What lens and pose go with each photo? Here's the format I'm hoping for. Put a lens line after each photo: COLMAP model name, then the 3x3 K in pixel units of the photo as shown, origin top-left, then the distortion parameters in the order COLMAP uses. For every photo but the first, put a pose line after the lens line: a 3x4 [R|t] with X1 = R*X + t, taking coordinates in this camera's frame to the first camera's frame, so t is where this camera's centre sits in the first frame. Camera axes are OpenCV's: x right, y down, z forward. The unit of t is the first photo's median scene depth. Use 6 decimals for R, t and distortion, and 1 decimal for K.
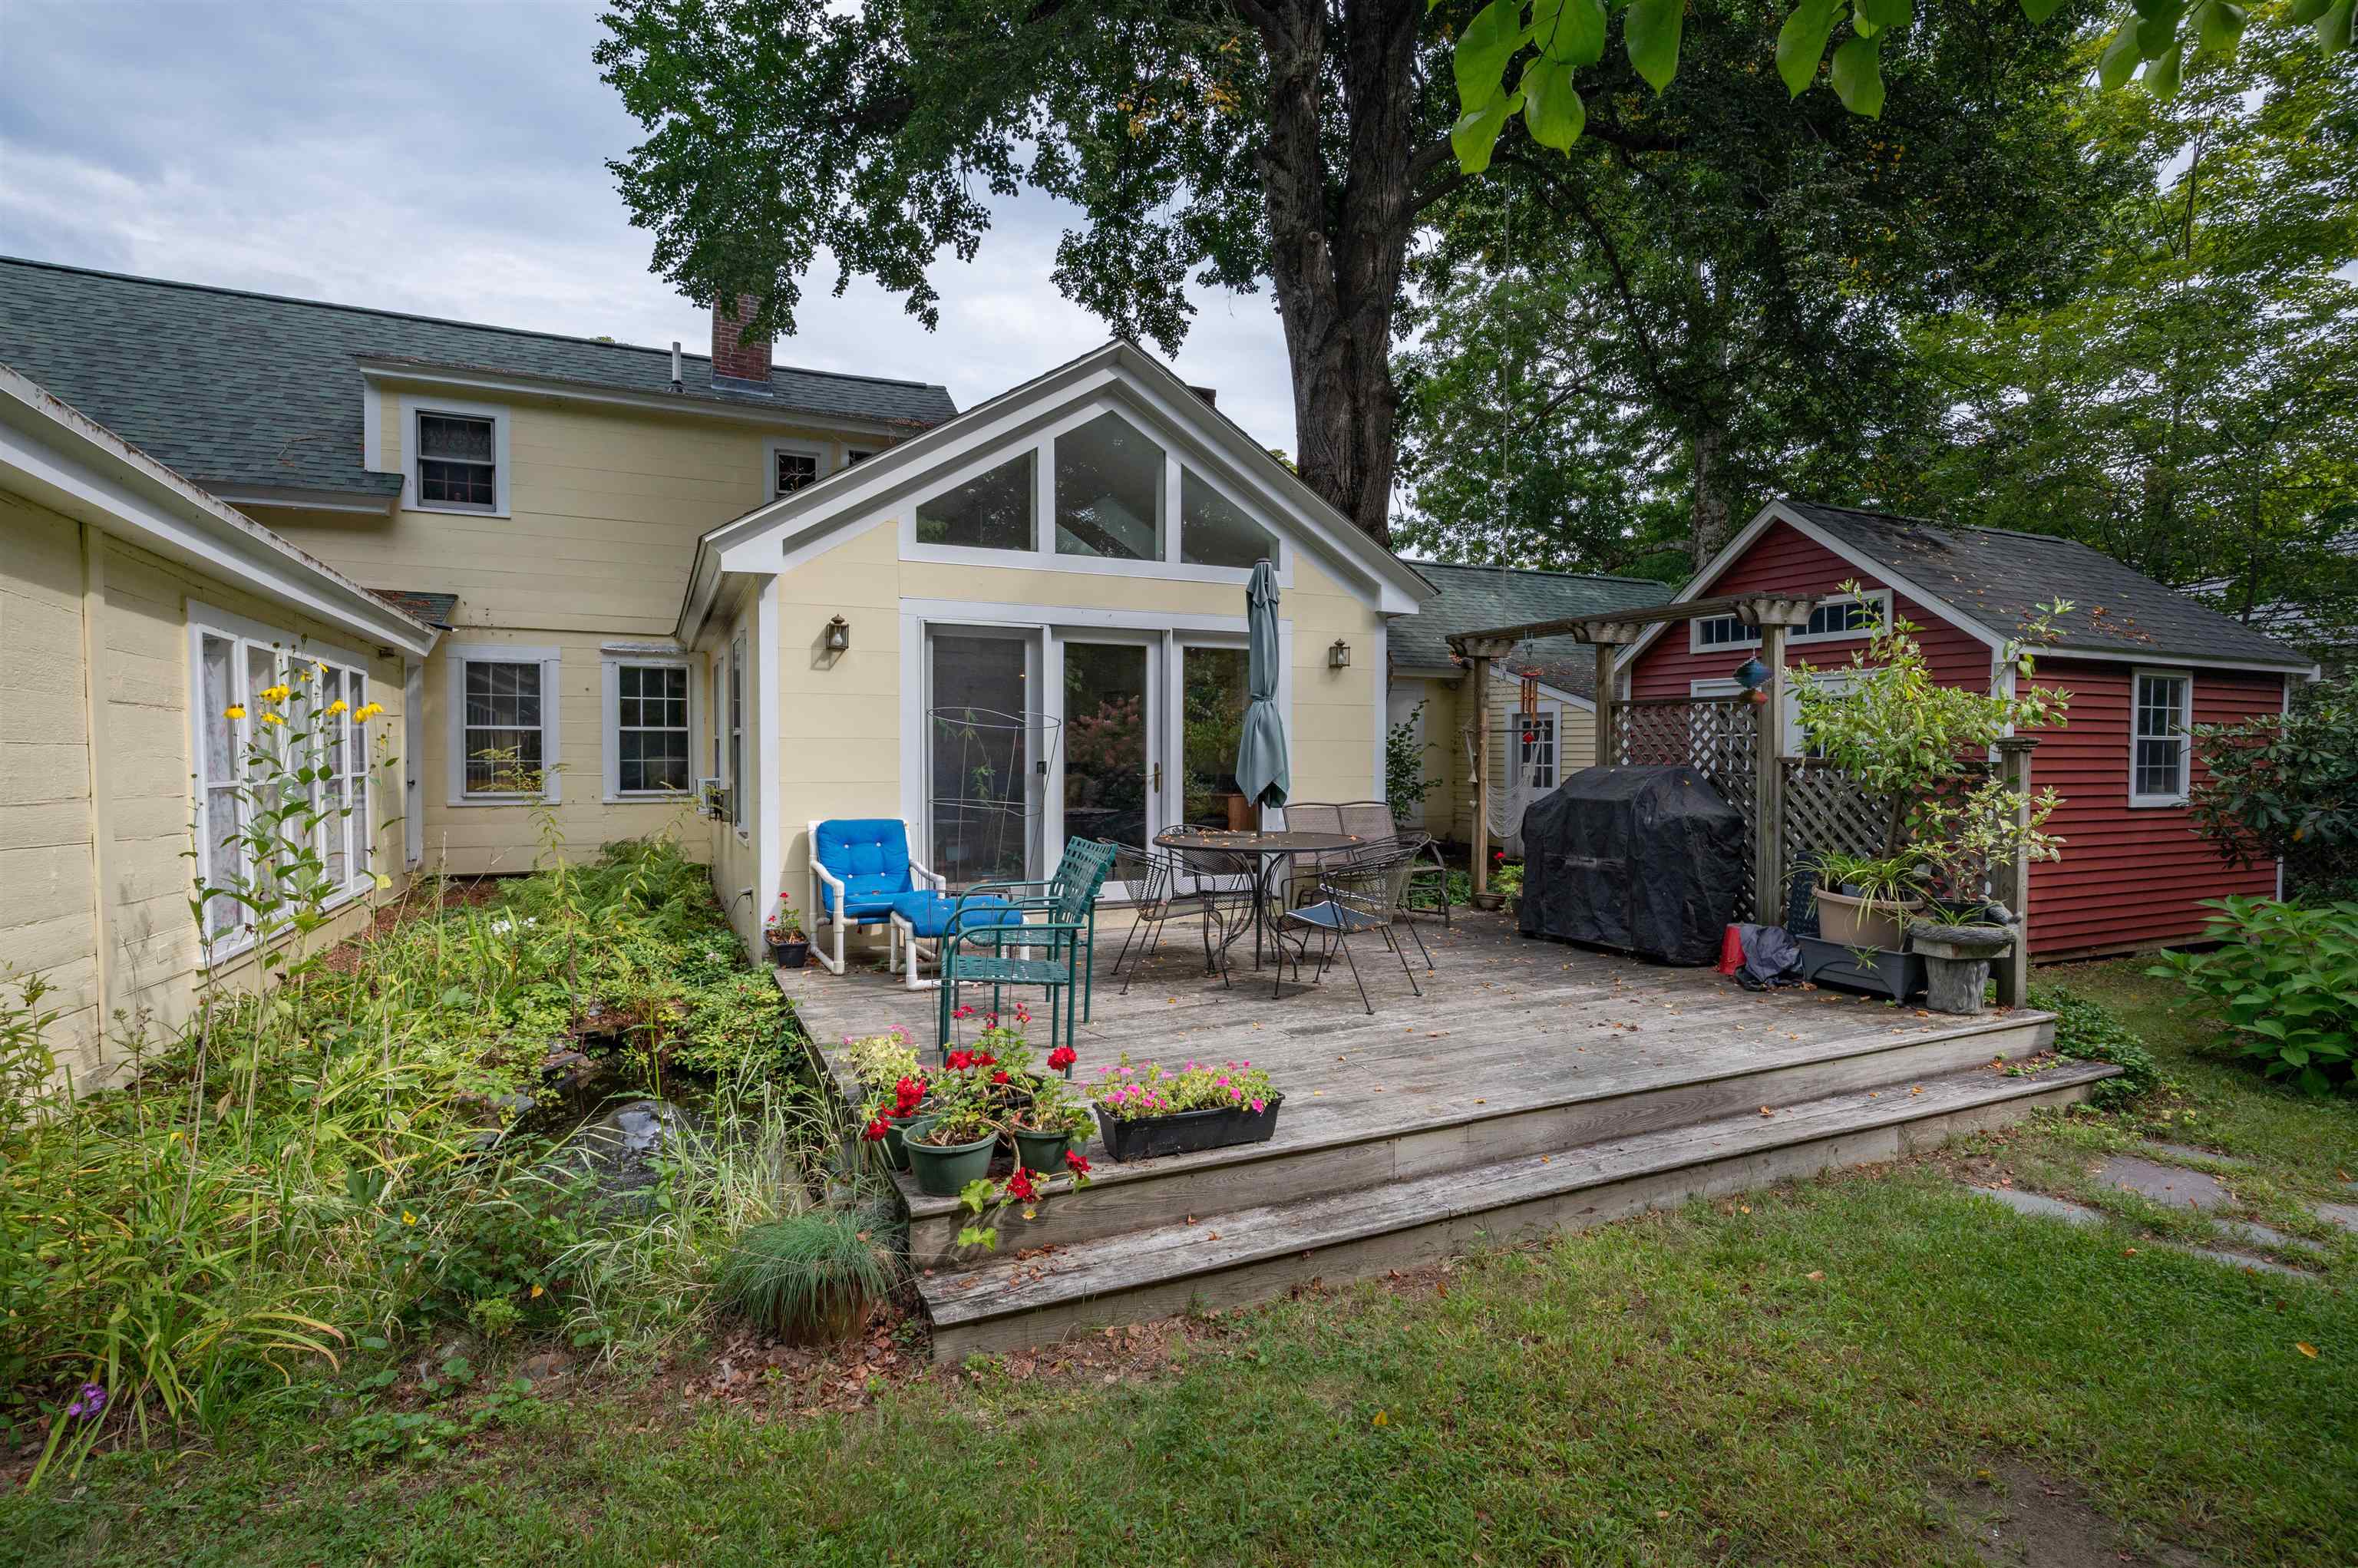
lens RADIAL K [[1138.4, 0, 1172.8], [0, 1138.4, 792.4], [0, 0, 1]] dist [0.000187, 0.000470]
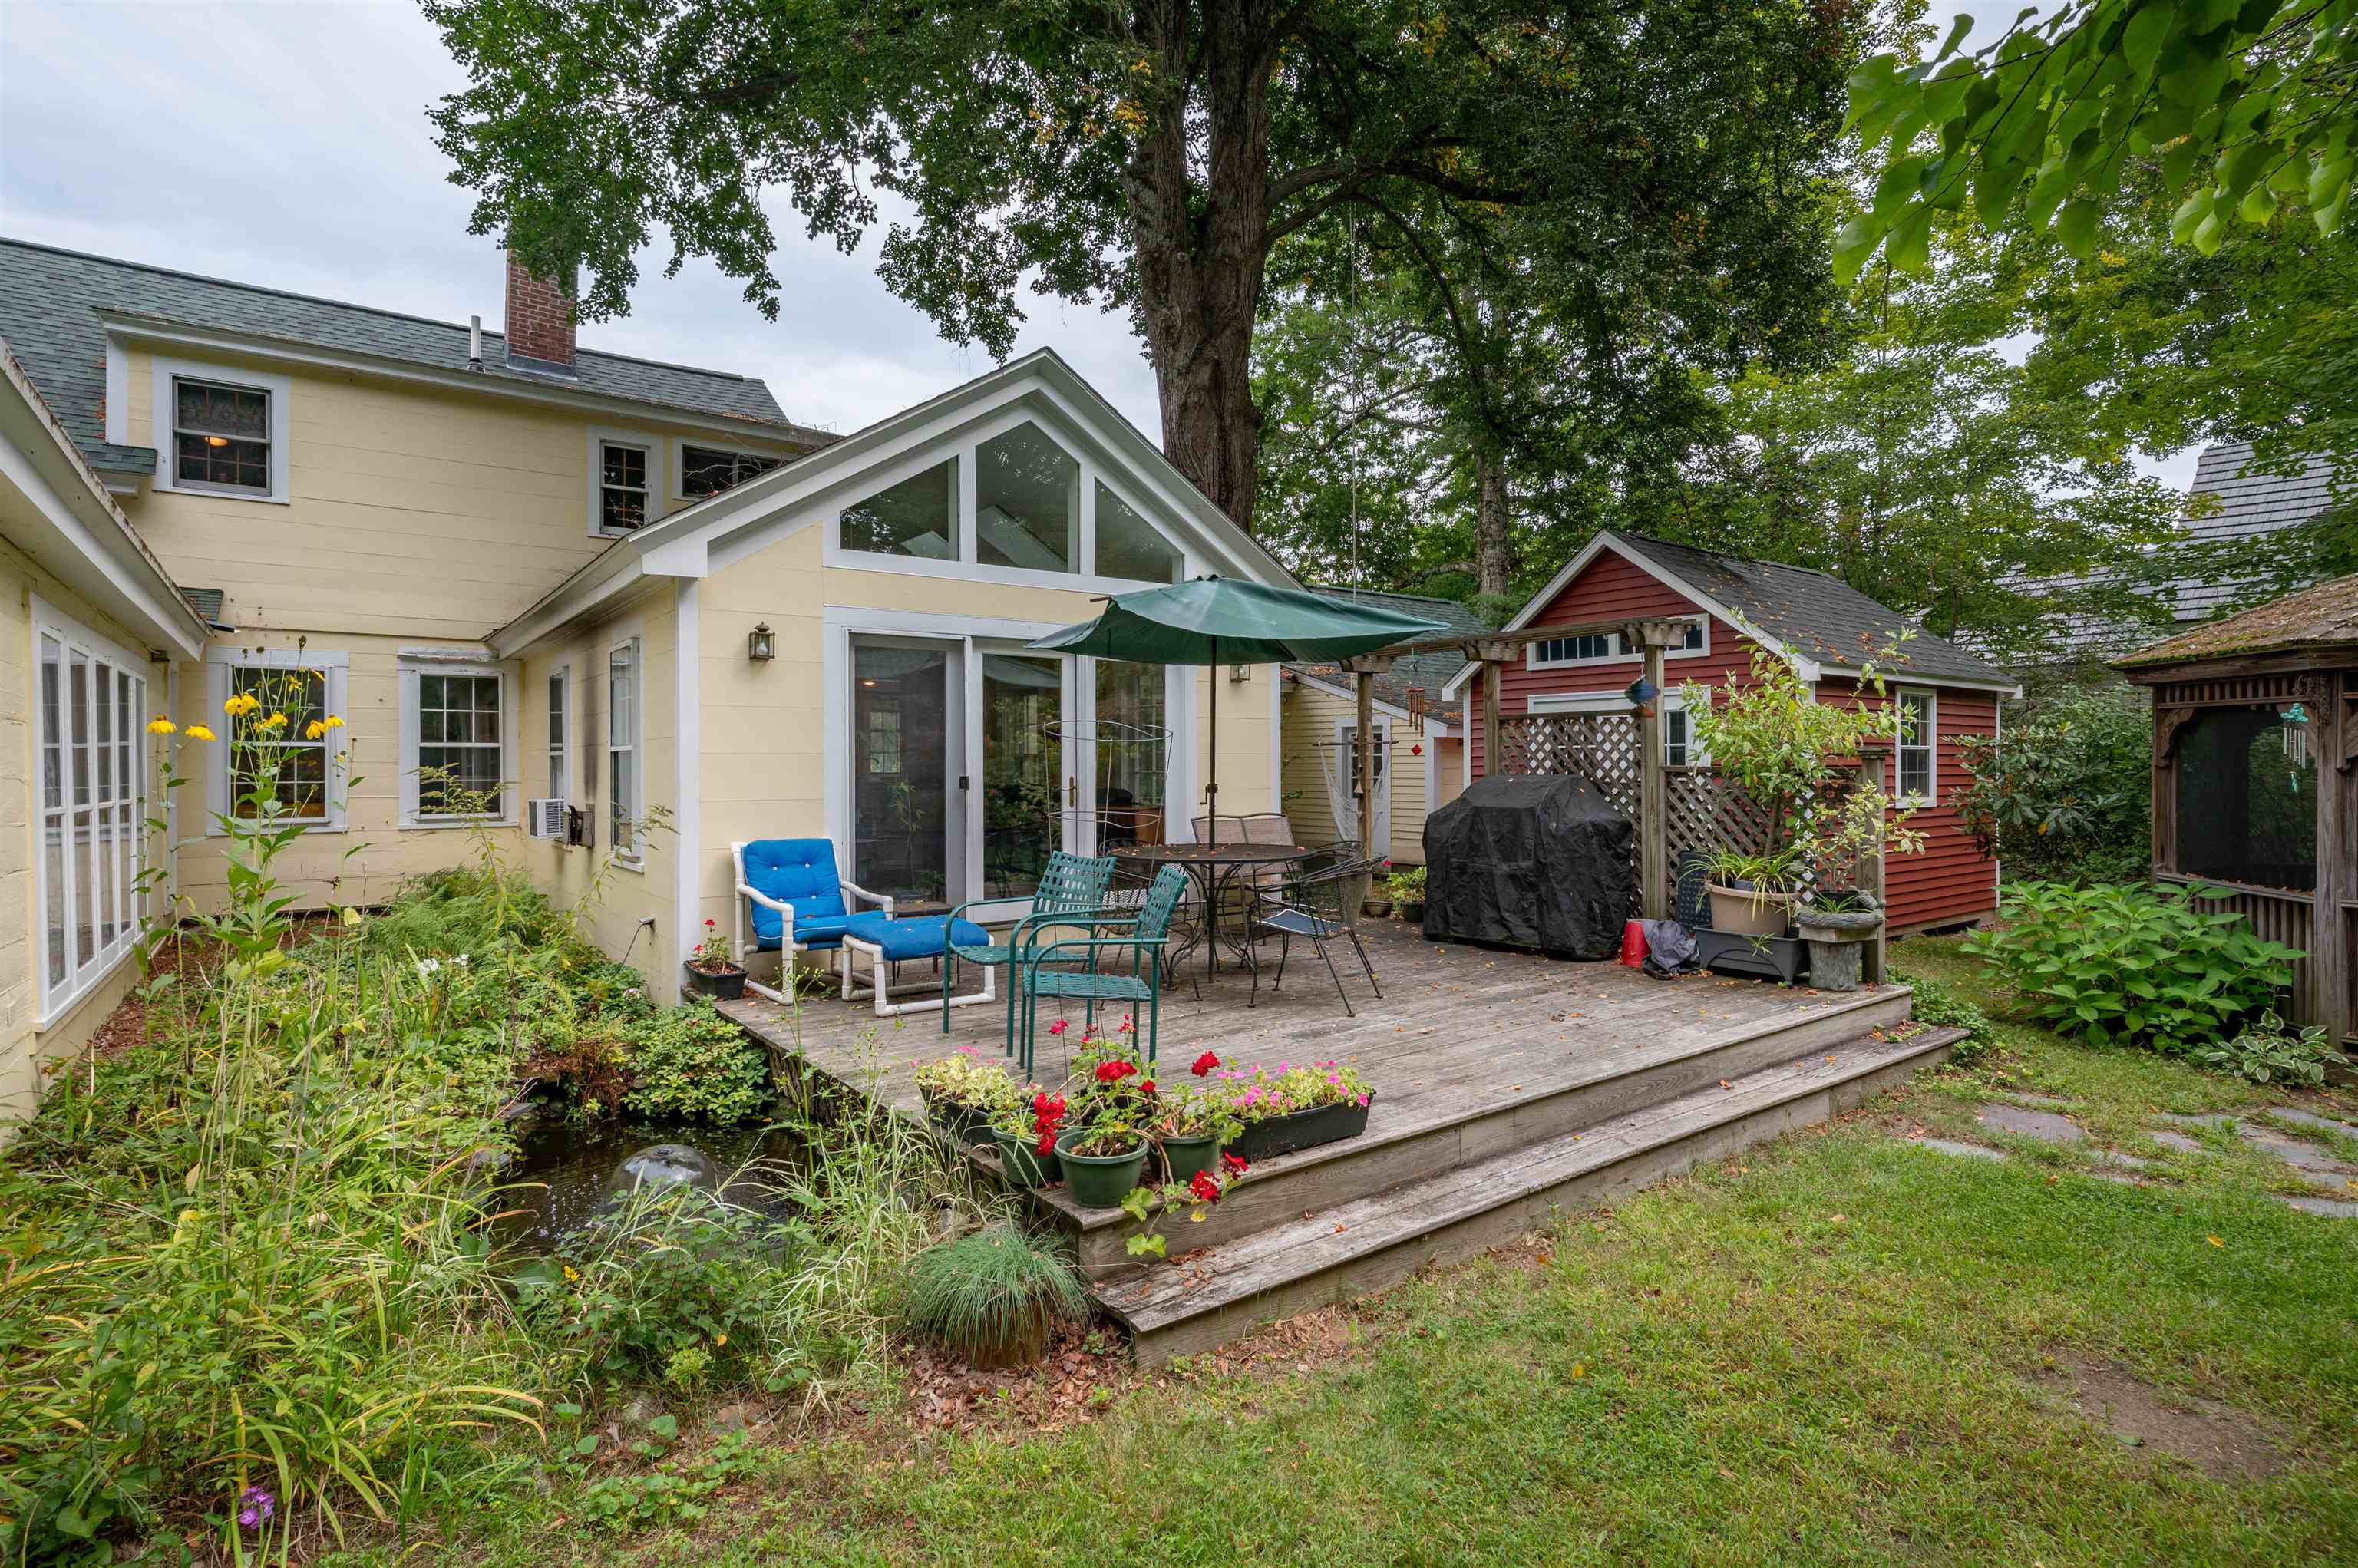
lens RADIAL K [[1182.3, 0, 1138.8], [0, 1182.3, 780.1], [0, 0, 1]] dist [-0.000176, 0.000179]
pose [[0.980330, -0.009645, 0.197129, -0.170223], [0.014484, 0.999628, -0.023121, 0.001450], [-0.196832, 0.025521, 0.980105, -0.015938]]
